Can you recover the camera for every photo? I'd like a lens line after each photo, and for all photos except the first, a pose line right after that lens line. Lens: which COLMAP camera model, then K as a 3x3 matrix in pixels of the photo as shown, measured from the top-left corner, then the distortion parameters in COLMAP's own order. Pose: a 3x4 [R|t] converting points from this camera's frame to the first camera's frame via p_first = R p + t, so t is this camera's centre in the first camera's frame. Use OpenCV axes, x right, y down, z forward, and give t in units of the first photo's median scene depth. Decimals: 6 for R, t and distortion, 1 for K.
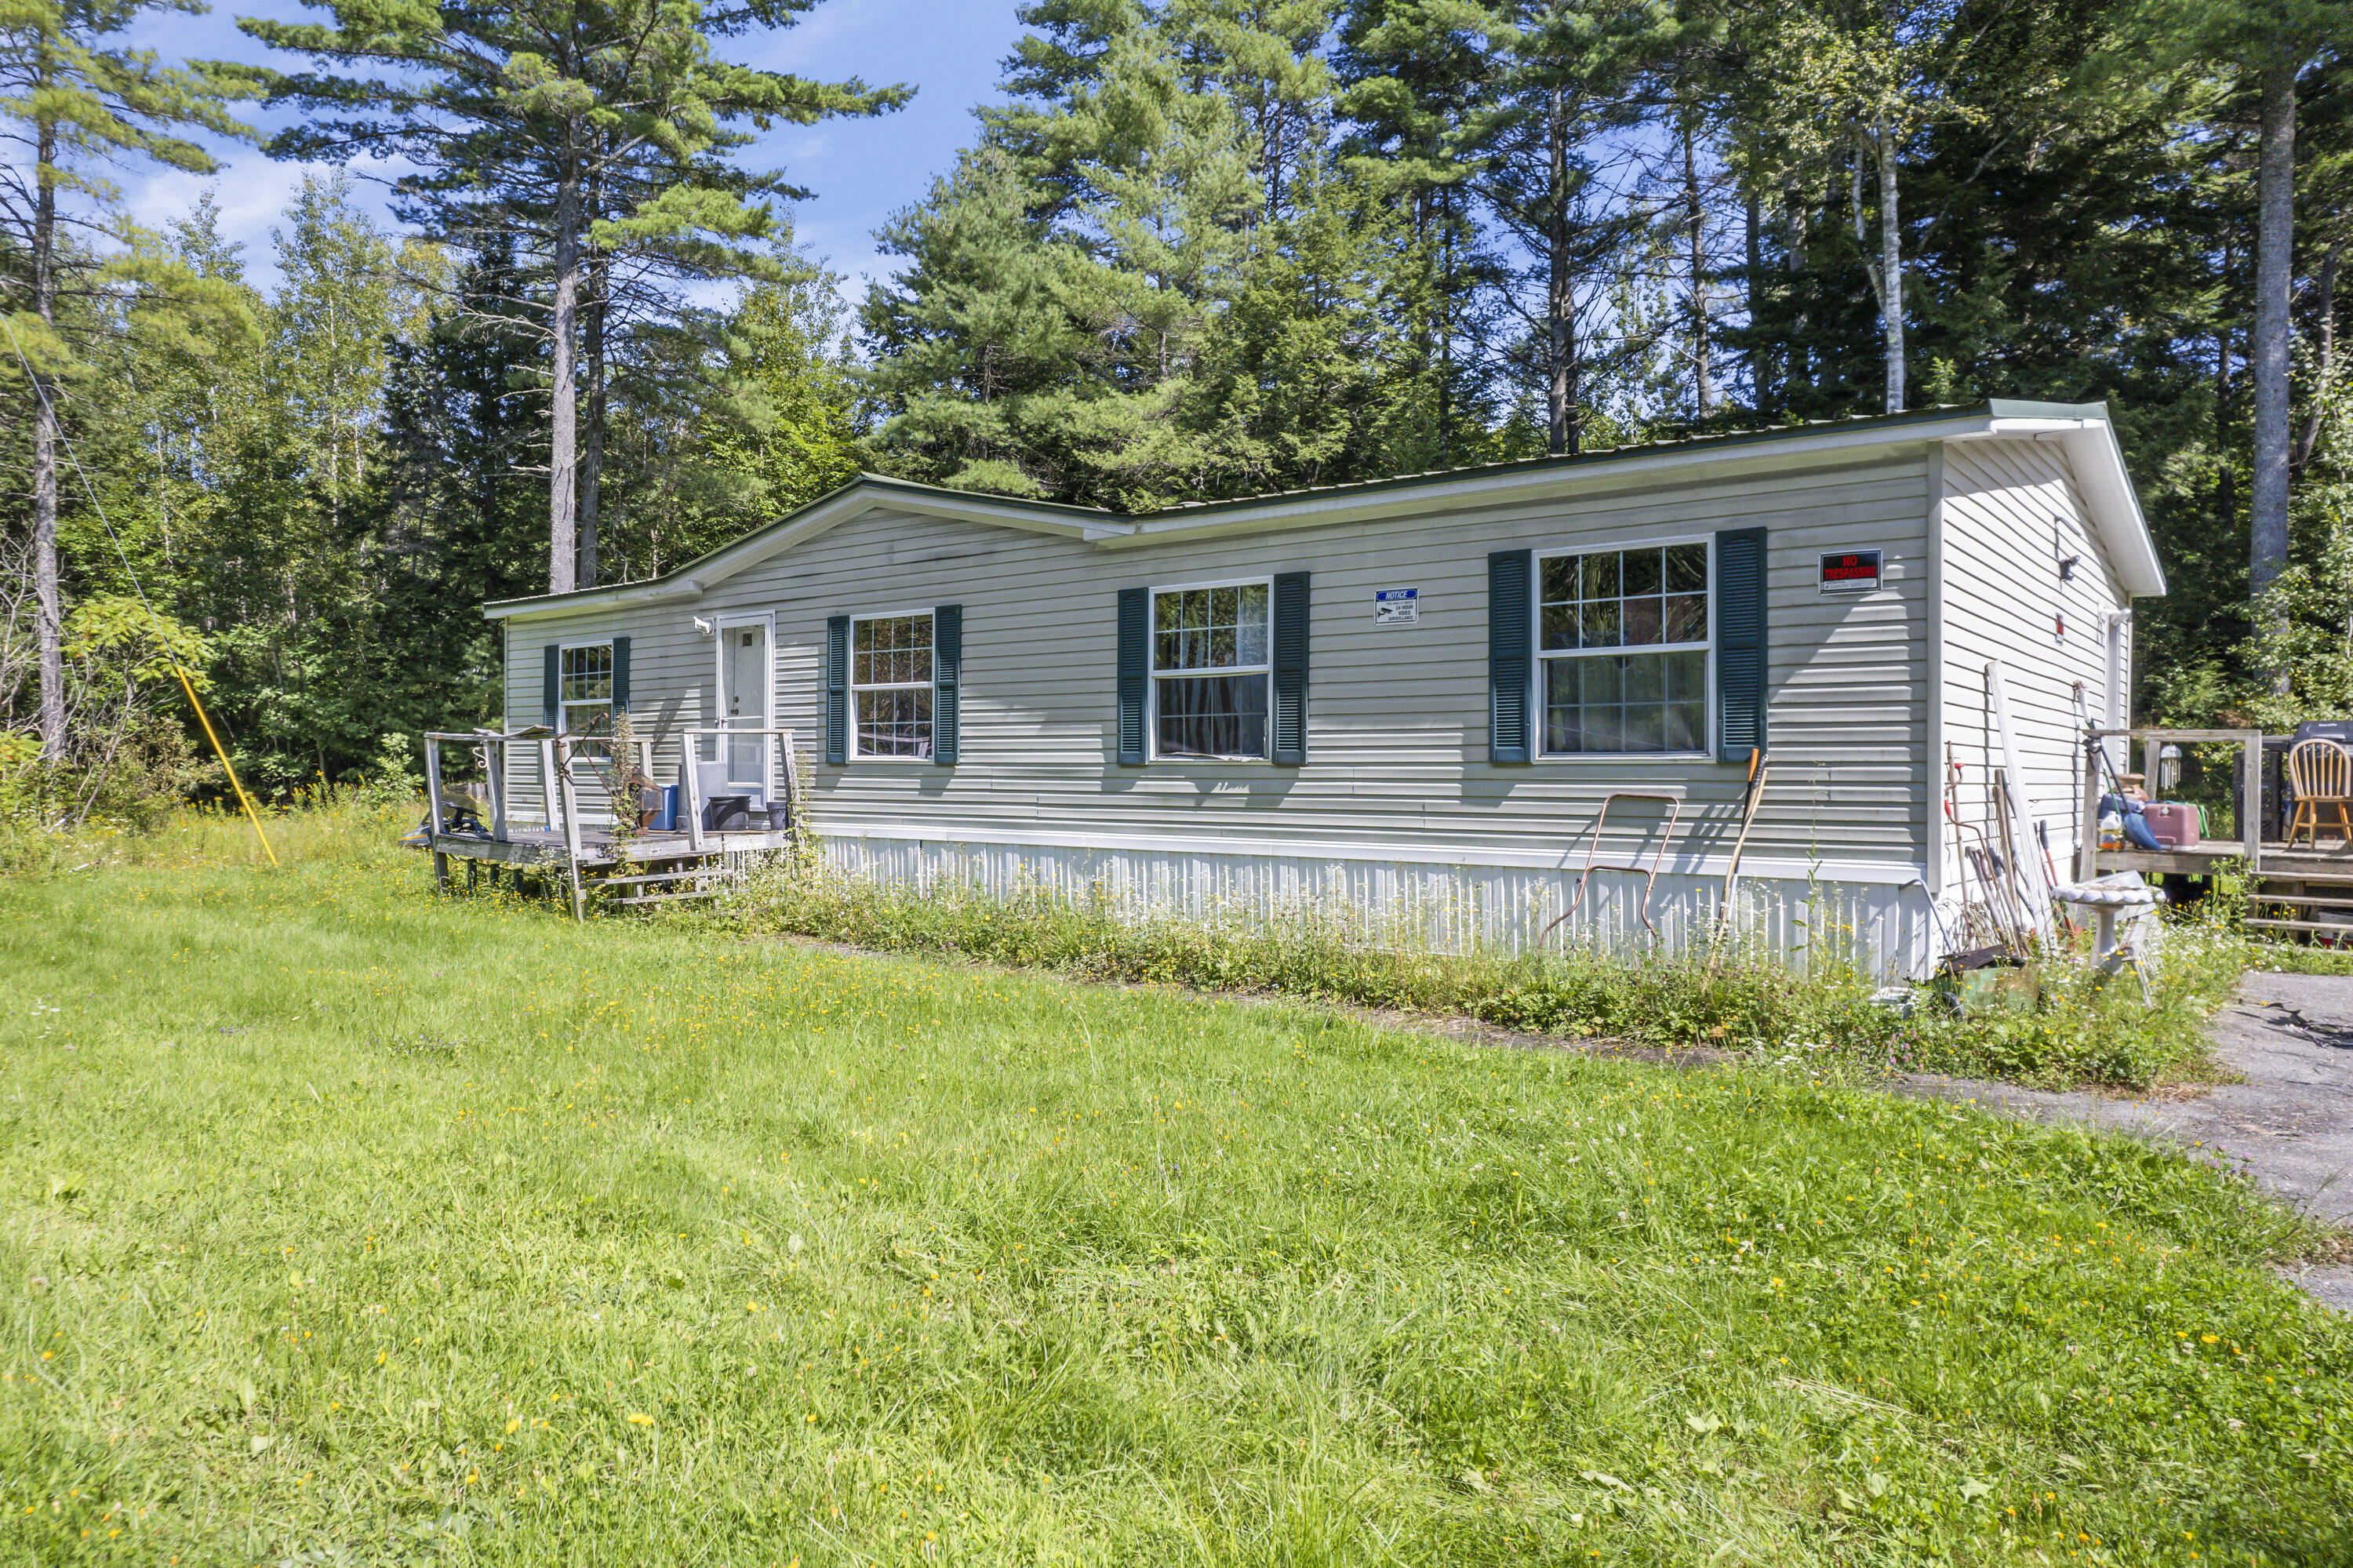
lens RADIAL K [[1509.6, 0, 1209.1], [0, 1509.6, 781.5], [0, 0, 1]] dist [-0.068455, 0.066235]
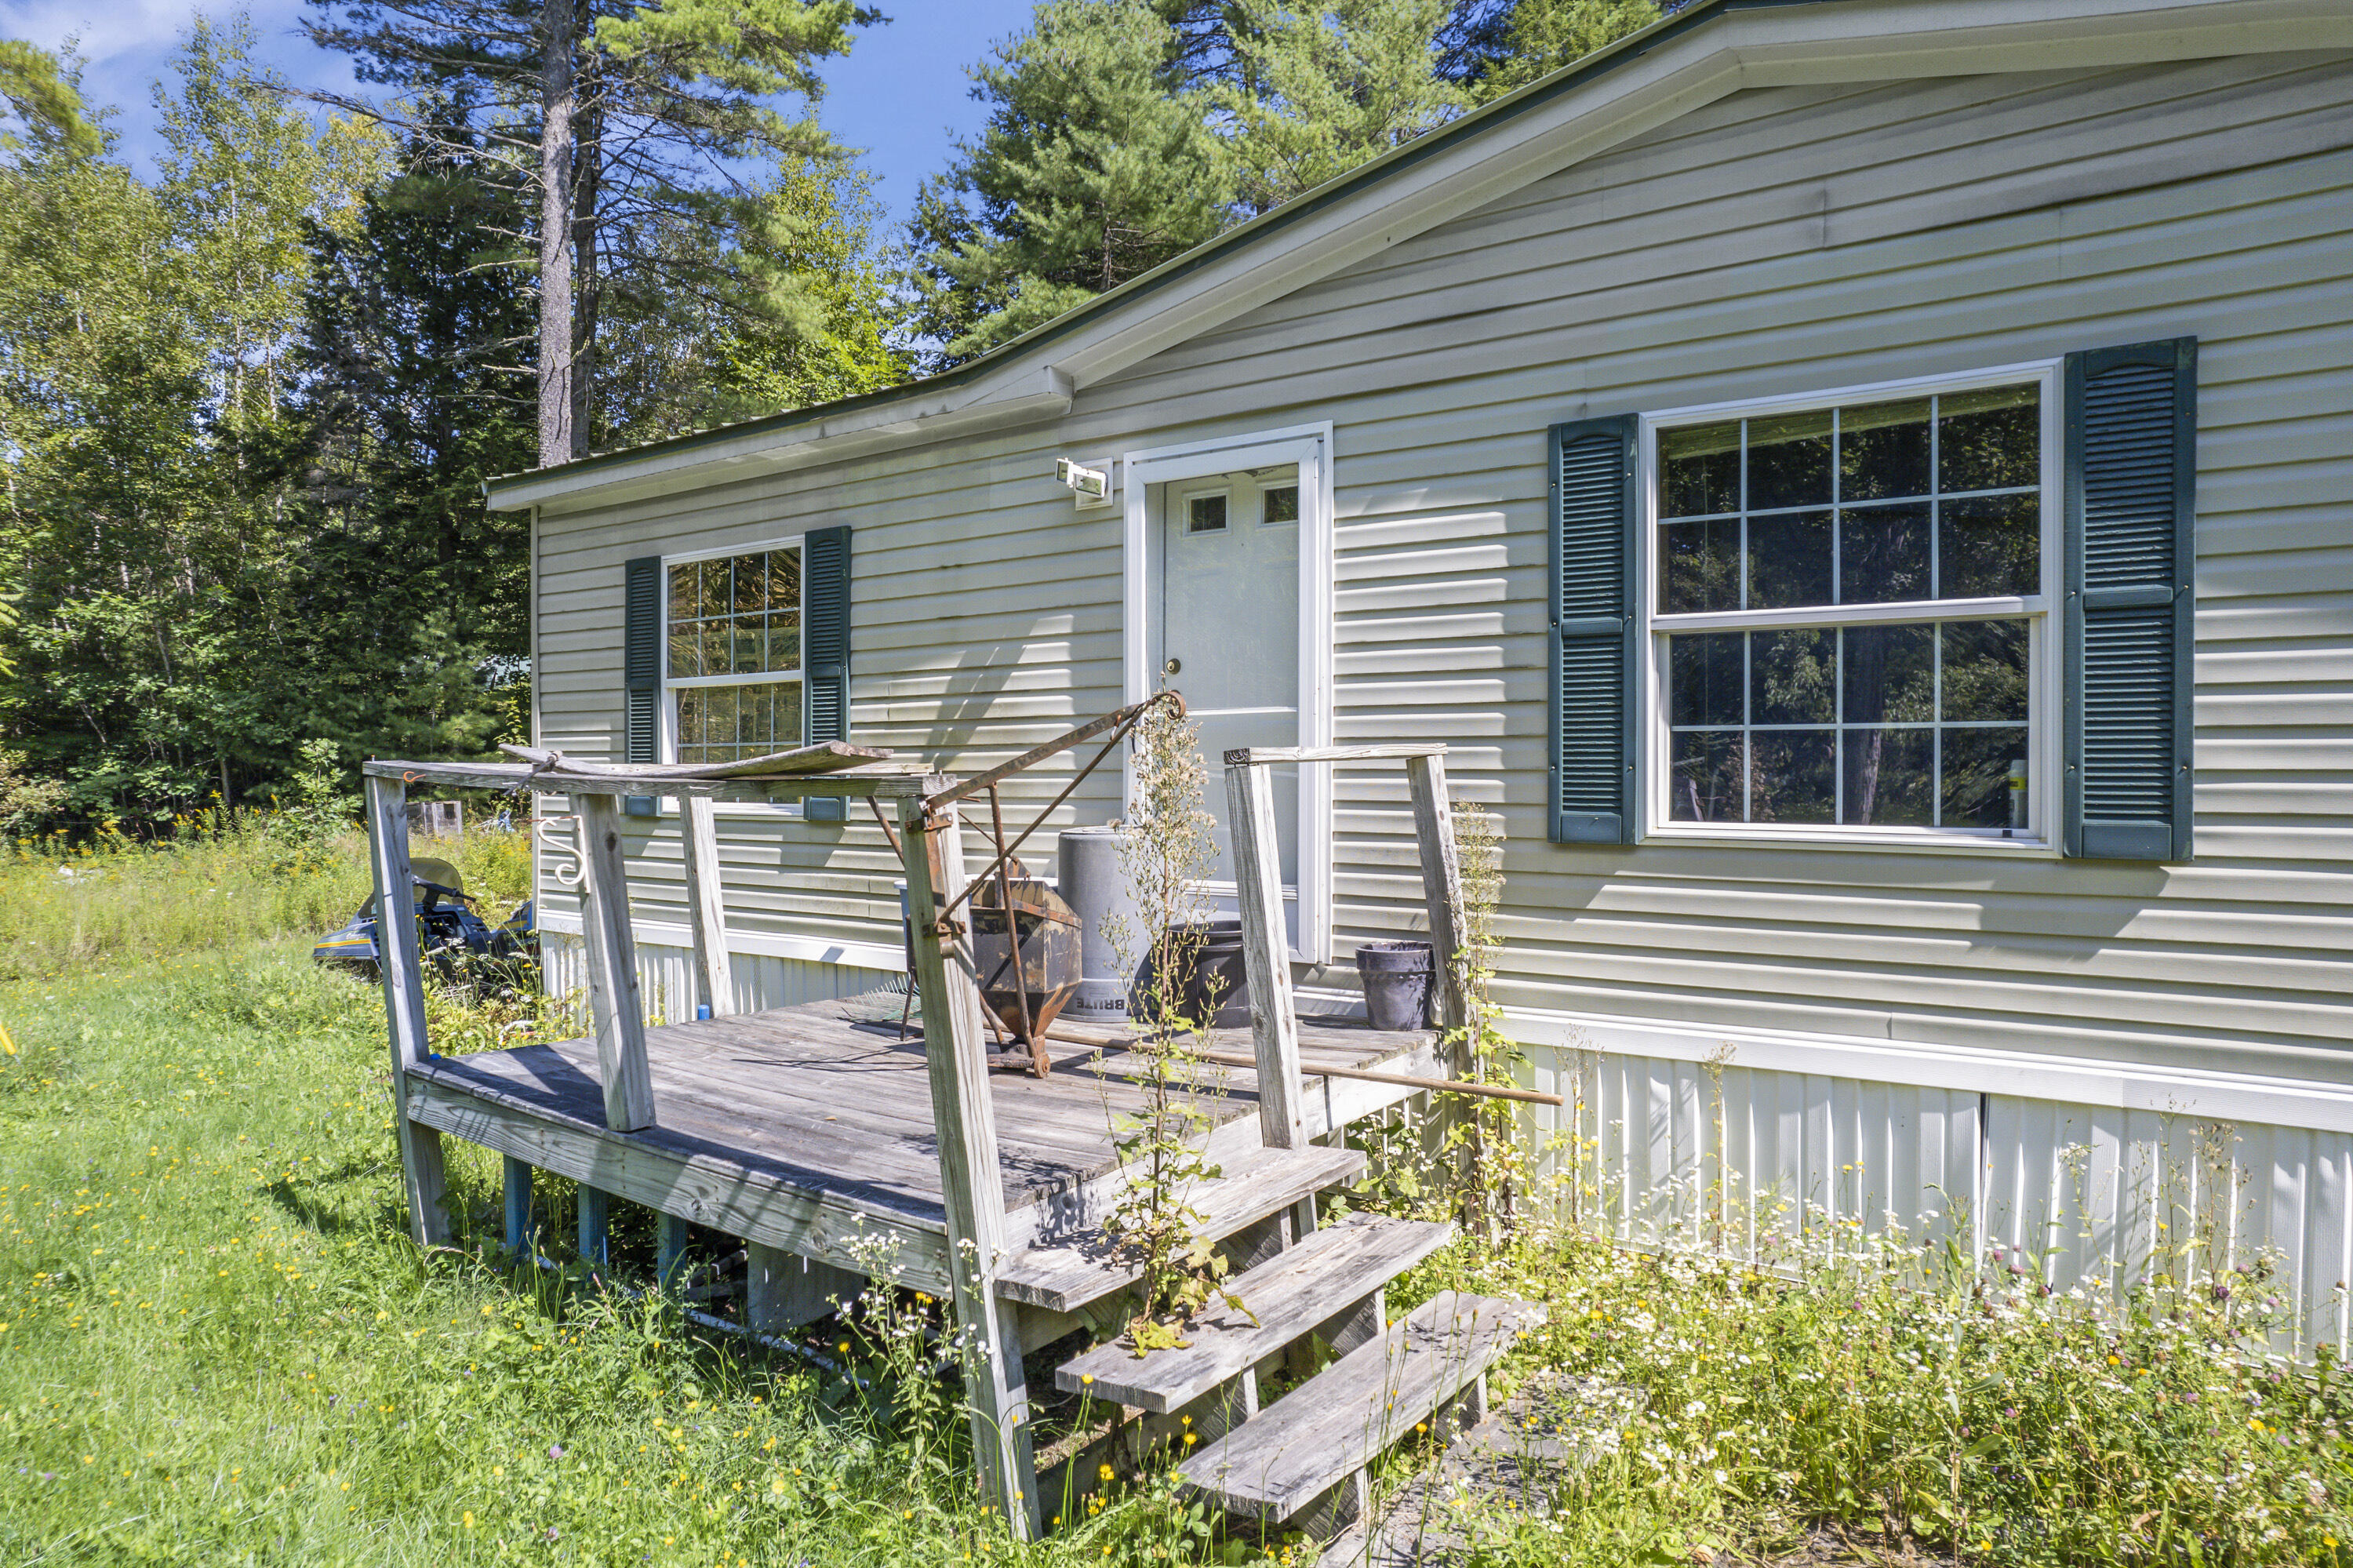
lens RADIAL K [[1509.6, 0, 1209.1], [0, 1509.6, 781.5], [0, 0, 1]] dist [-0.068455, 0.066235]
pose [[0.999405, -0.006159, 0.033948, -0.132804], [0.006055, 0.999977, 0.003163, -0.010605], [-0.033966, -0.002955, 0.999419, 0.250376]]
